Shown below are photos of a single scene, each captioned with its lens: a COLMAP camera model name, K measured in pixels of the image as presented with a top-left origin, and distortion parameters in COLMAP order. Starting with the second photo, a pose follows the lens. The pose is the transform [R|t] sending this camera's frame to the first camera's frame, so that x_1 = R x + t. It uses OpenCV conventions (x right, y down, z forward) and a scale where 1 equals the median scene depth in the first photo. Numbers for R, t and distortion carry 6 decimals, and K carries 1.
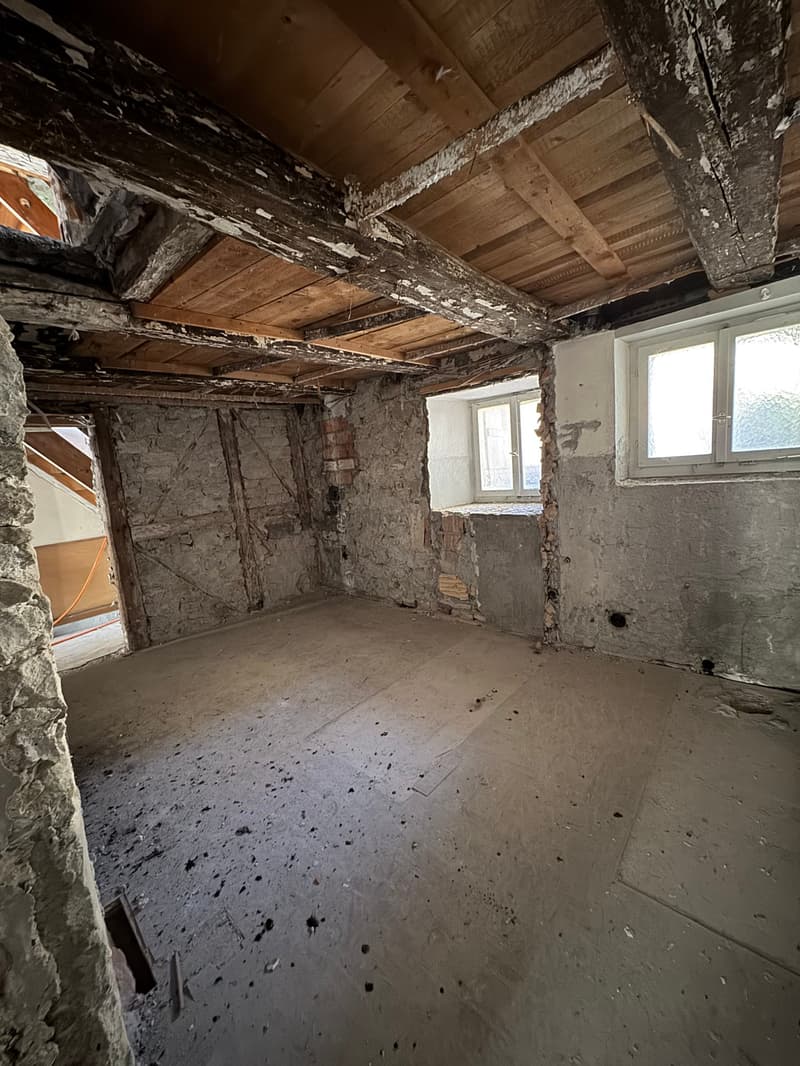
lens RADIAL K [[420.4, 0, 399.7], [0, 420.4, 534.0], [0, 0, 1]] dist [-0.000583, -0.000182]
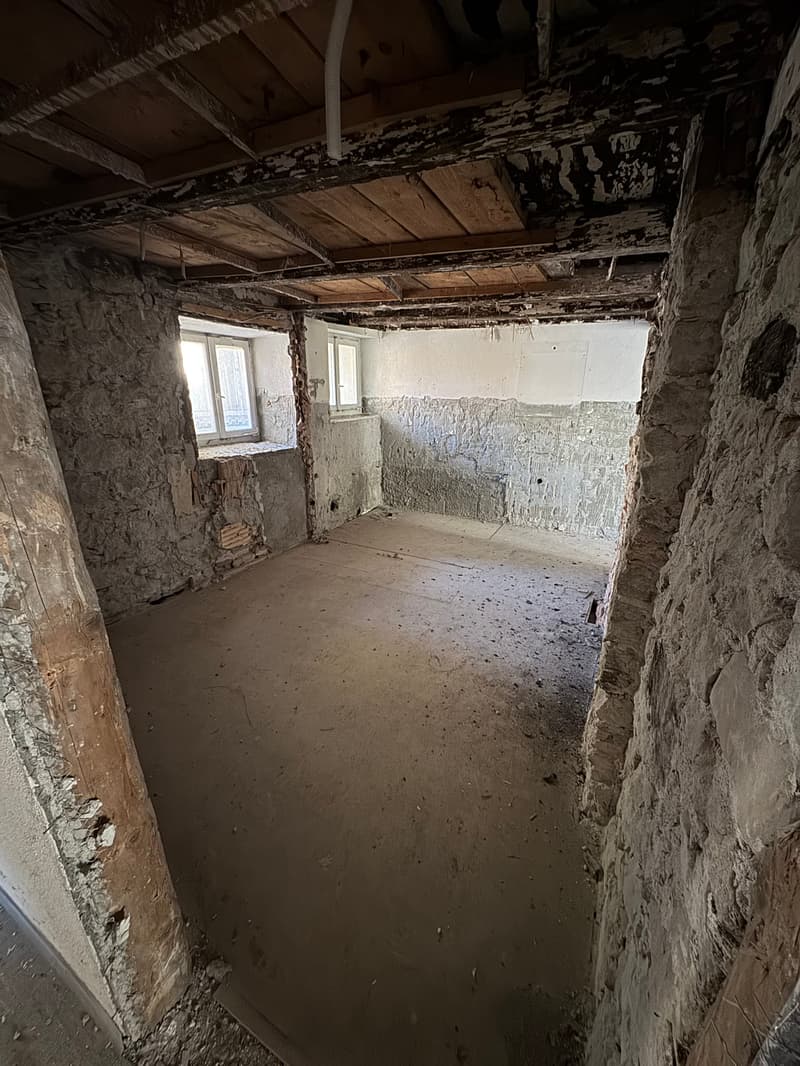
lens RADIAL K [[420.4, 0, 400.7], [0, 420.4, 532.8], [0, 0, 1]] dist [-0.000583, -0.000182]
pose [[-0.231272, -0.236265, 0.943765, -1.077717], [0.166945, 0.946038, 0.277745, -0.105572], [-0.958458, 0.221791, -0.179349, 1.016941]]
